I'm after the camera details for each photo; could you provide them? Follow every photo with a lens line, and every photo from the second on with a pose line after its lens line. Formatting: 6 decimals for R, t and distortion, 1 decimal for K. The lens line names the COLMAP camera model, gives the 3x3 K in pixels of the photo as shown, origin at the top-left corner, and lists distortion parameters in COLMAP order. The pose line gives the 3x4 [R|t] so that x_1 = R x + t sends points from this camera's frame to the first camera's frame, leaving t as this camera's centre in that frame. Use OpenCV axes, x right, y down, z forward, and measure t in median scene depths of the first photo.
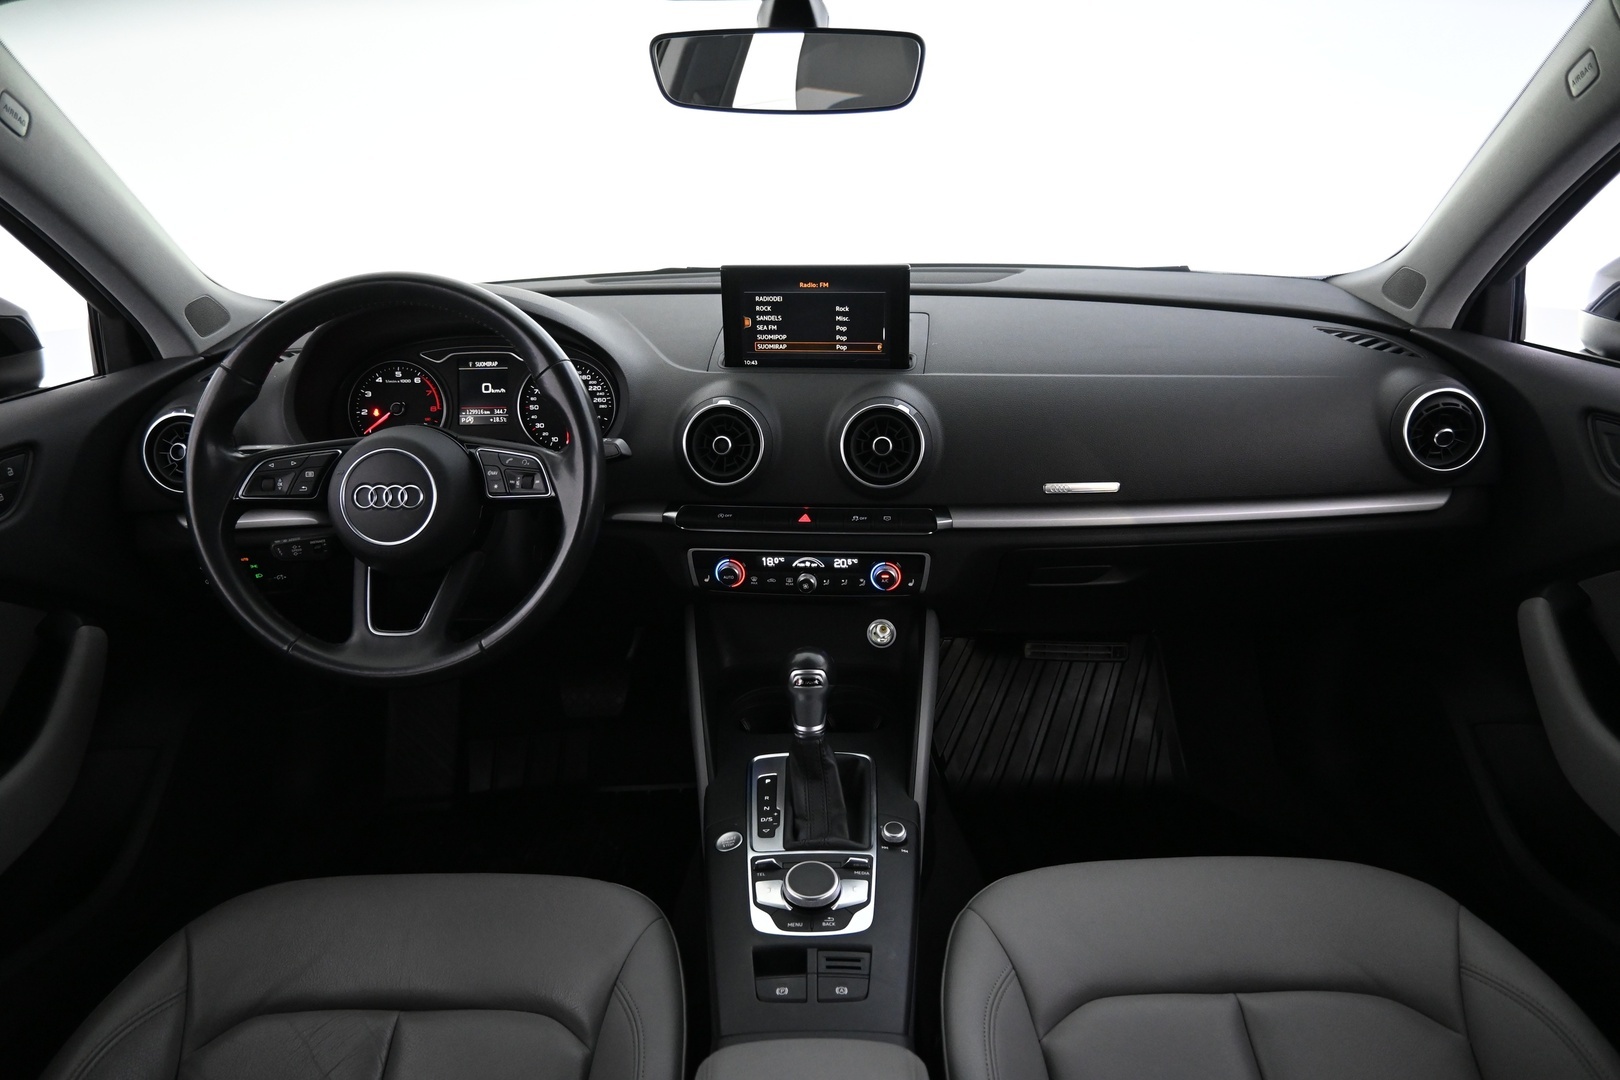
lens RADIAL K [[1120.4, 0, 810.0], [0, 1120.4, 540.0], [0, 0, 1]] dist [0.004600, -0.005078]
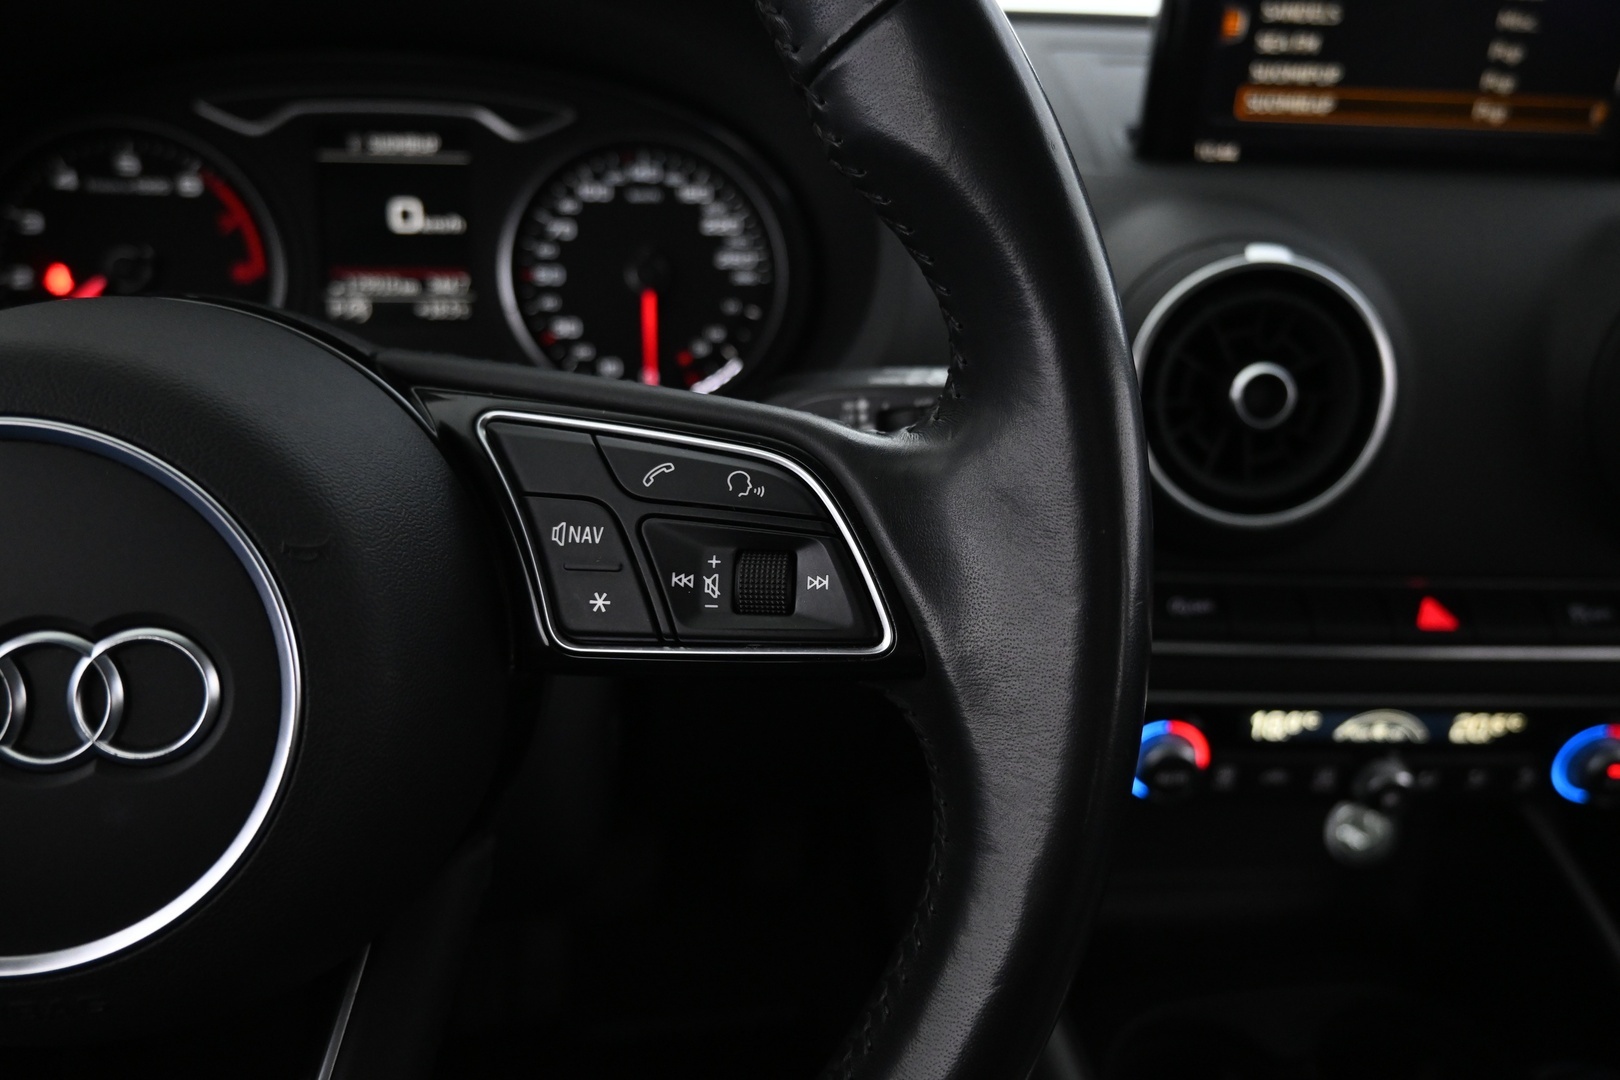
lens RADIAL K [[1120.4, 0, 810.0], [0, 1120.4, 540.0], [0, 0, 1]] dist [0.004600, -0.005078]
pose [[0.988746, -0.010780, 0.149215, -0.233851], [0.001449, 0.998044, 0.062507, -0.061642], [-0.149597, -0.061587, 0.986827, 0.680796]]
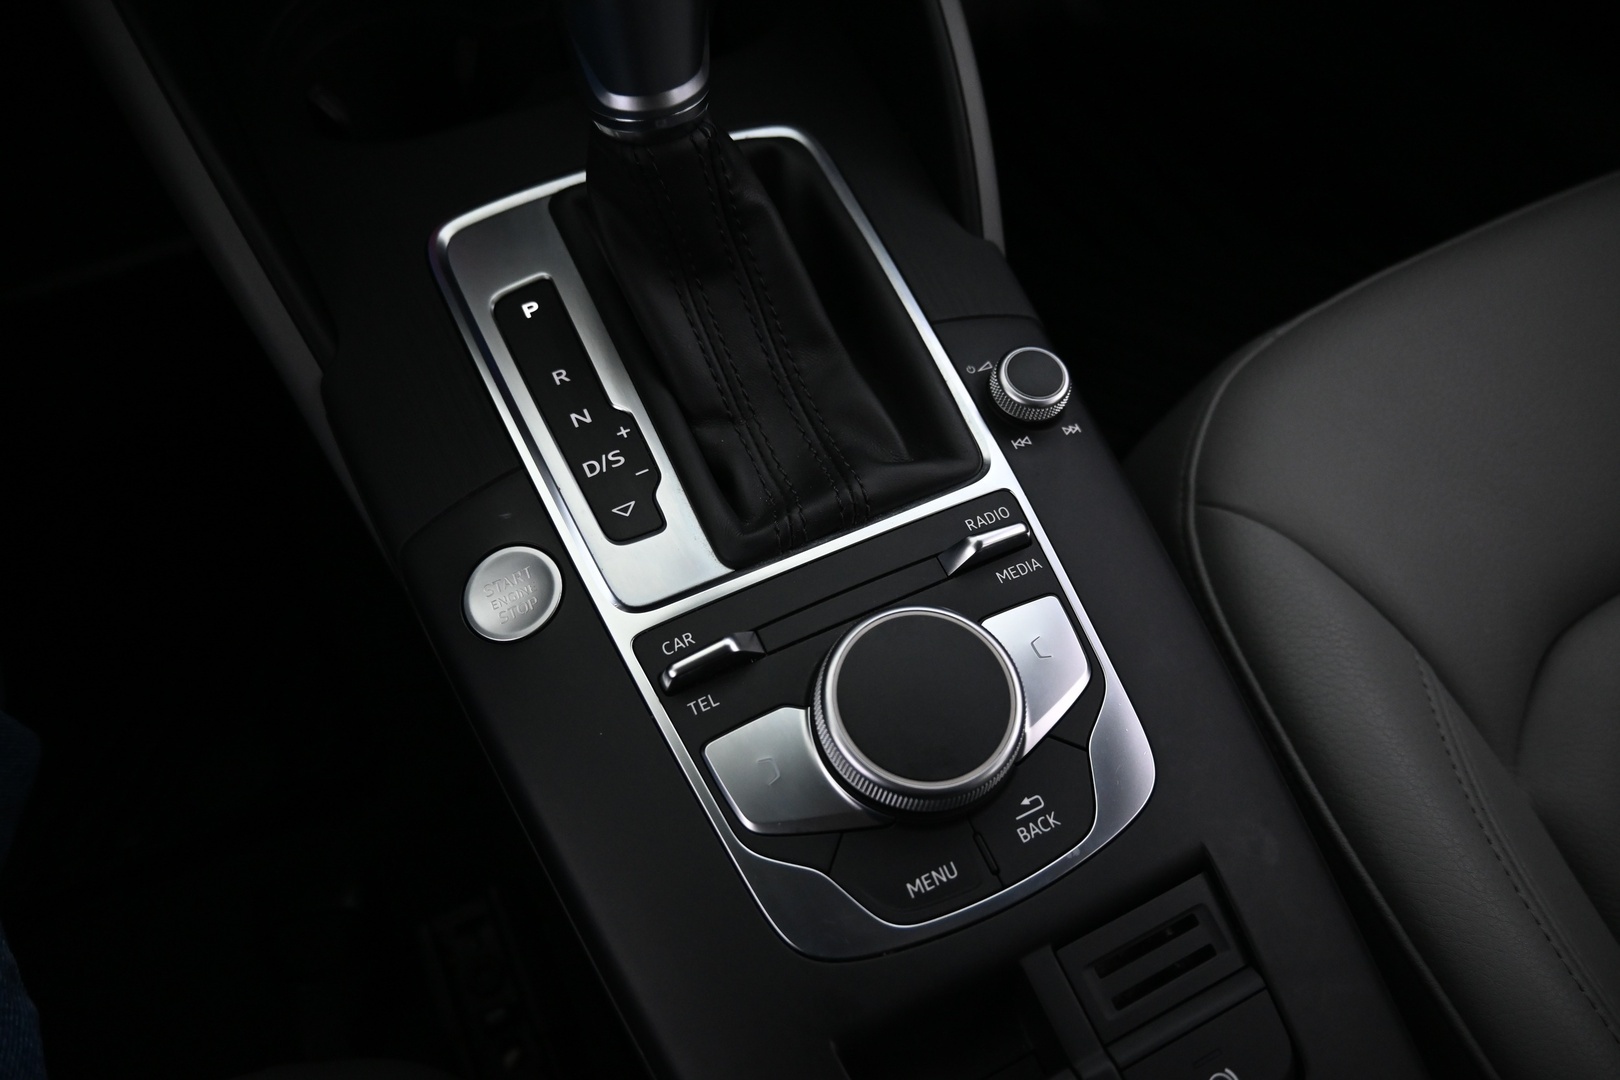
lens RADIAL K [[1120.4, 0, 810.0], [0, 1120.4, 540.0], [0, 0, 1]] dist [0.004600, -0.005078]
pose [[0.898333, -0.348126, 0.267967, -0.066501], [0.119032, 0.780028, 0.614320, 0.085863], [-0.422882, -0.519967, 0.742162, 0.674301]]
